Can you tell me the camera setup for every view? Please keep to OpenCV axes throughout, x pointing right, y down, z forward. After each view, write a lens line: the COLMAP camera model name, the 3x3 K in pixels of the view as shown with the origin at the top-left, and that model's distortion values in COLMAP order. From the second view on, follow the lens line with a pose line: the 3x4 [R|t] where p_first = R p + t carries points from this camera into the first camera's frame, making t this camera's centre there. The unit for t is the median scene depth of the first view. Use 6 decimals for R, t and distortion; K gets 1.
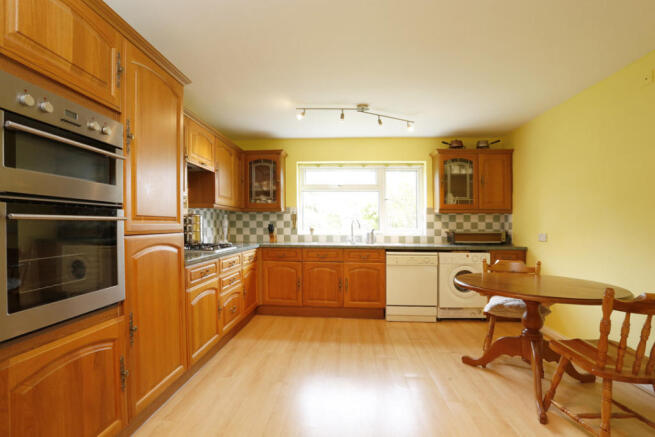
lens RADIAL K [[333.2, 0, 326.8], [0, 333.2, 230.0], [0, 0, 1]] dist [-0.079775, 0.037095]
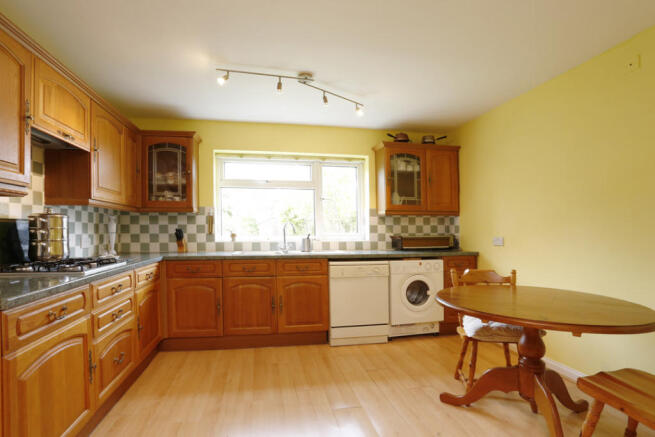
lens RADIAL K [[333.2, 0, 326.8], [0, 333.2, 230.0], [0, 0, 1]] dist [-0.079775, 0.037095]
pose [[0.967757, -0.006518, 0.251801, -0.032447], [0.009708, 0.999888, -0.011428, -0.003119], [-0.251698, 0.013504, 0.967712, 0.202803]]
